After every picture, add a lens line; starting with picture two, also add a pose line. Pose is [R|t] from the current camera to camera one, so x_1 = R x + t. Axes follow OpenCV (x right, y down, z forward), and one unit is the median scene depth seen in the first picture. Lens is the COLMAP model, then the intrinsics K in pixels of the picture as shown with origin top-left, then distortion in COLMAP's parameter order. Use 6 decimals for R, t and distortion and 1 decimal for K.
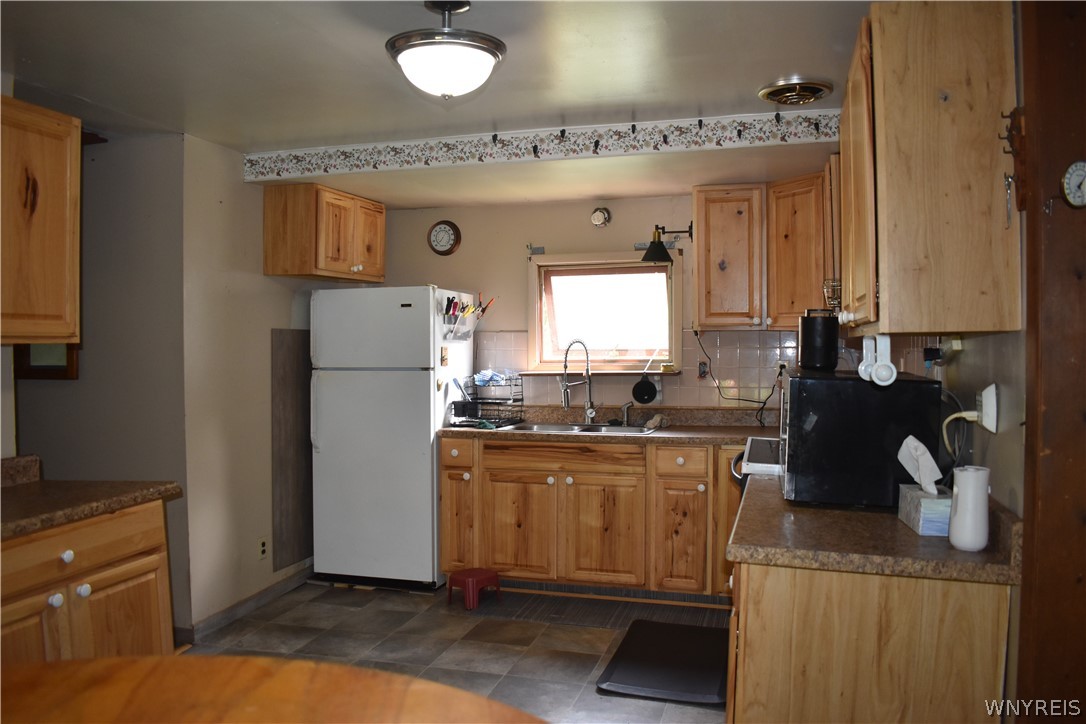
lens RADIAL K [[842.5, 0, 543.0], [0, 842.5, 362.0], [0, 0, 1]] dist [-0.086375, 0.006534]
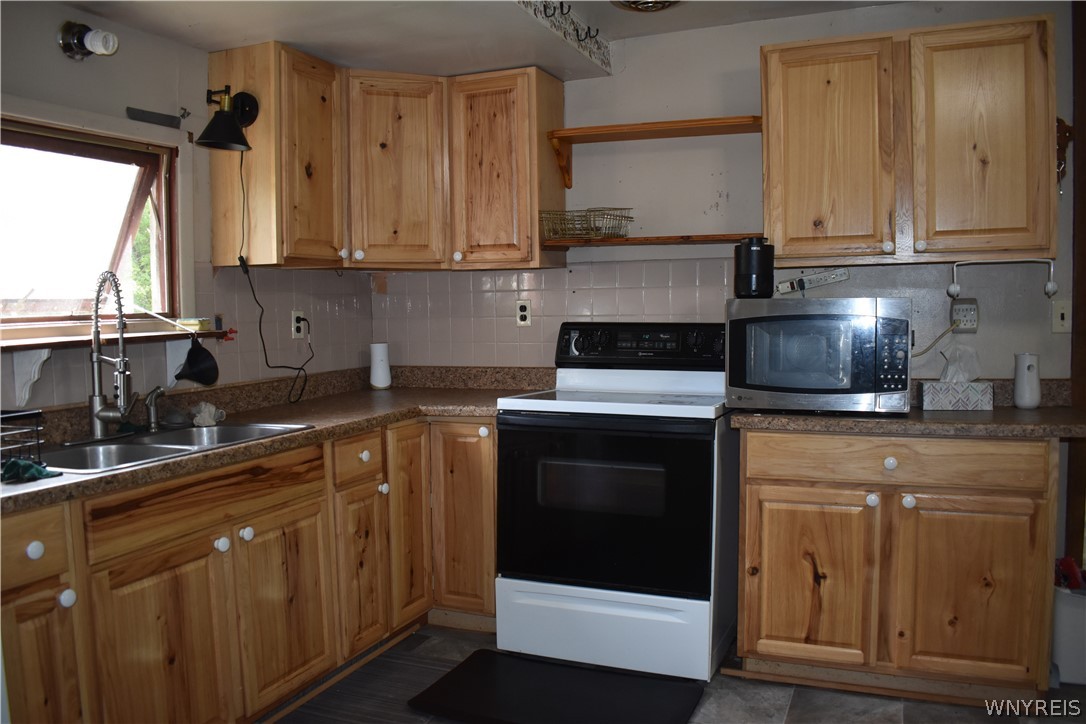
lens RADIAL K [[857.6, 0, 543.0], [0, 857.6, 362.0], [0, 0, 1]] dist [-0.092615, -0.003057]
pose [[0.119188, -0.062768, 0.990886, -0.469349], [0.042623, 0.997403, 0.058054, 0.009313], [-0.991956, 0.035315, 0.121554, 0.746552]]
